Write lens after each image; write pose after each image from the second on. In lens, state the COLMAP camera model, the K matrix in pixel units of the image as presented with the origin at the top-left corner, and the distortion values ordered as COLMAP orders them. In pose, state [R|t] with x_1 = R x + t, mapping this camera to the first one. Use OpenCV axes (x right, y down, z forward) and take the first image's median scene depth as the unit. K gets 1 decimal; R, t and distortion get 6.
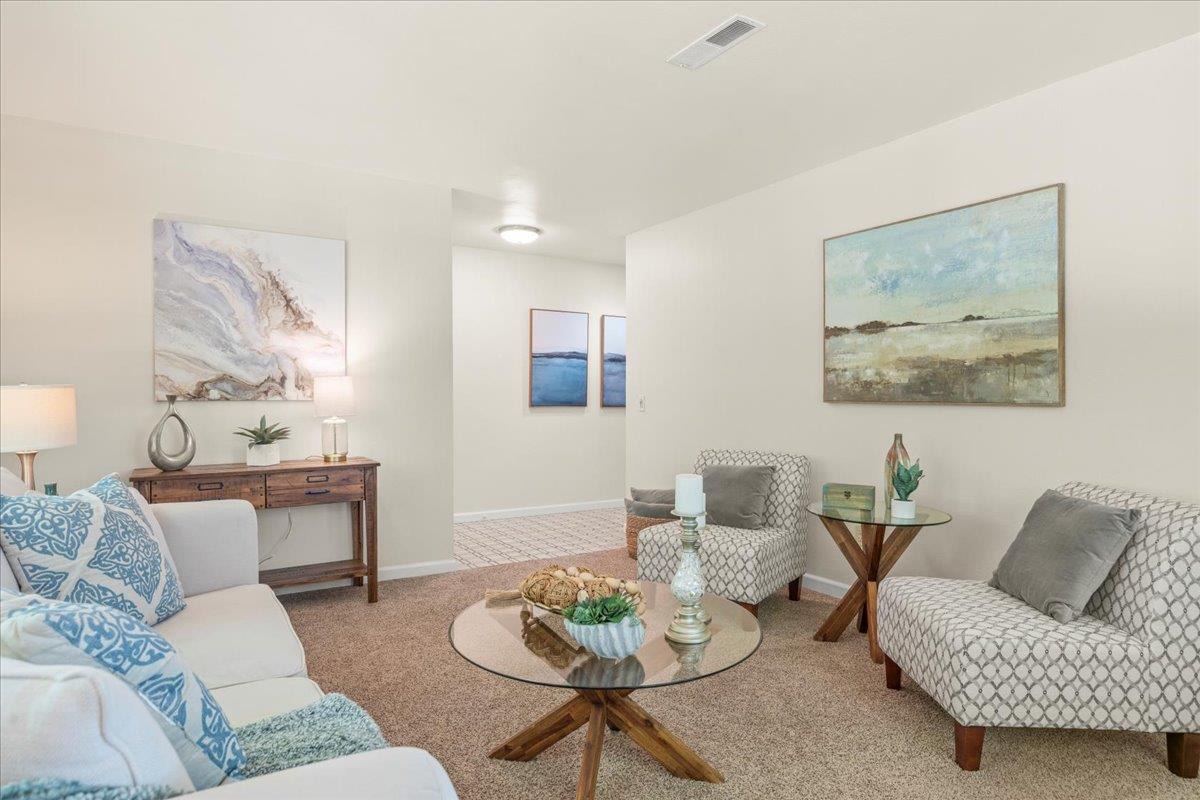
lens RADIAL K [[685.0, 0, 600.0], [0, 685.0, 400.0], [0, 0, 1]] dist [0.000937, 0.000796]
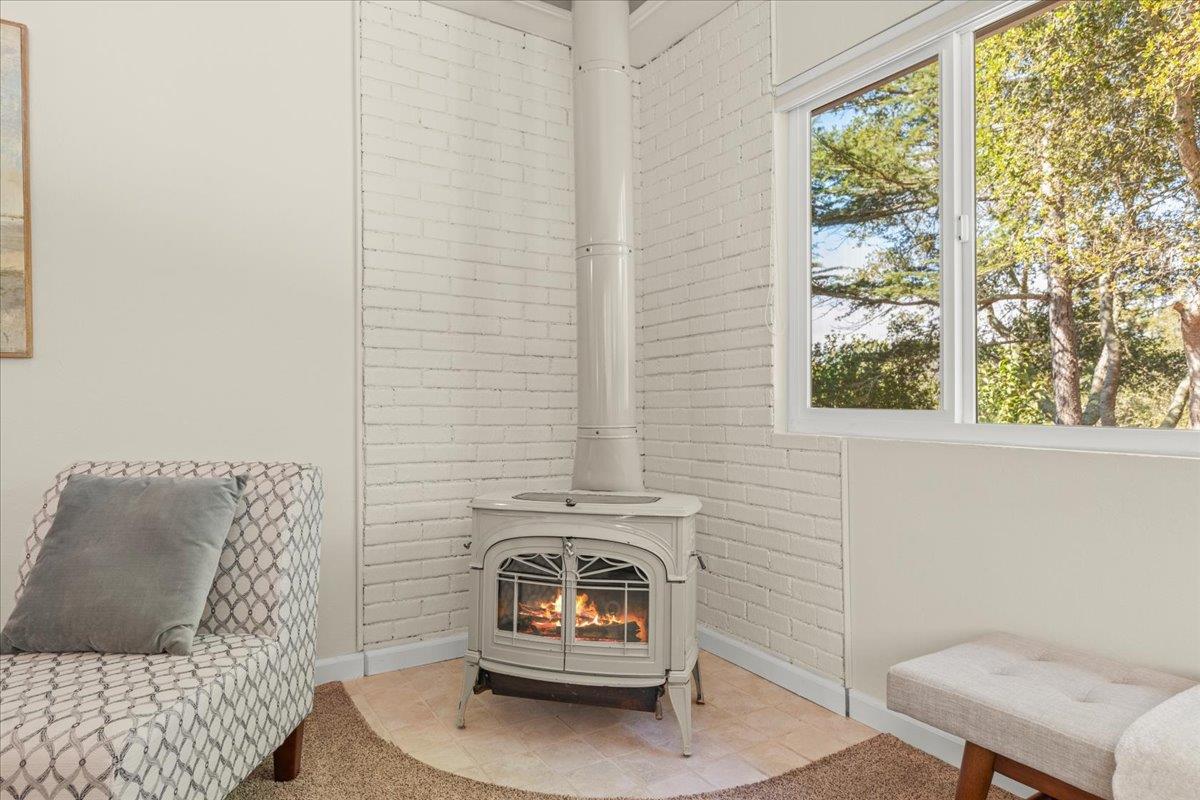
lens RADIAL K [[685.0, 0, 600.0], [0, 685.0, 400.0], [0, 0, 1]] dist [0.000937, 0.000796]
pose [[-0.006059, -0.001428, 0.999981, -0.007260], [0.016396, 0.999864, 0.001527, 0.078044], [-0.999847, 0.016405, -0.006035, 0.584717]]
